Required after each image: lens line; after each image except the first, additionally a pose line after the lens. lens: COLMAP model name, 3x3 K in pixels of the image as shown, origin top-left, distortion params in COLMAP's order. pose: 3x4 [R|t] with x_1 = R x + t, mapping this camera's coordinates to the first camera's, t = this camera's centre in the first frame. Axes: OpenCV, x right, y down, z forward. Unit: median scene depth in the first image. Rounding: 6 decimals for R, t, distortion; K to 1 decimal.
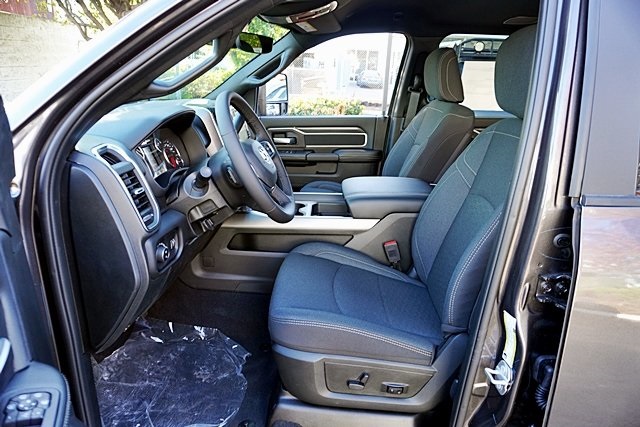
lens RADIAL K [[438.8, 0, 320.3], [0, 438.8, 212.9], [0, 0, 1]] dist [-0.008332, -0.000449]
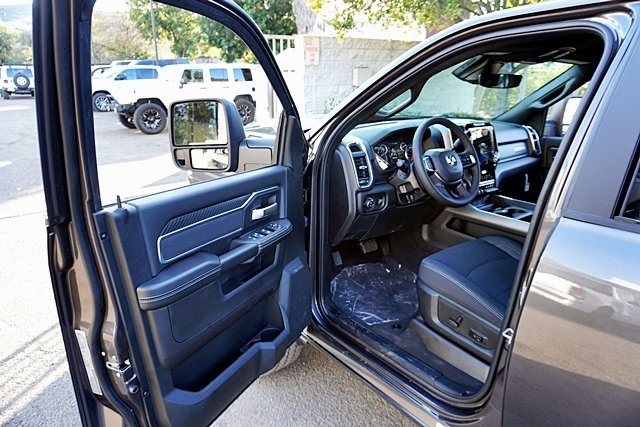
lens RADIAL K [[438.8, 0, 319.8], [0, 438.8, 213.6], [0, 0, 1]] dist [-0.008332, -0.000449]
pose [[0.646500, 0.220260, -0.730427, 0.800657], [-0.231636, 0.968891, 0.087148, 0.020026], [0.726899, 0.112852, 0.677408, -0.359783]]
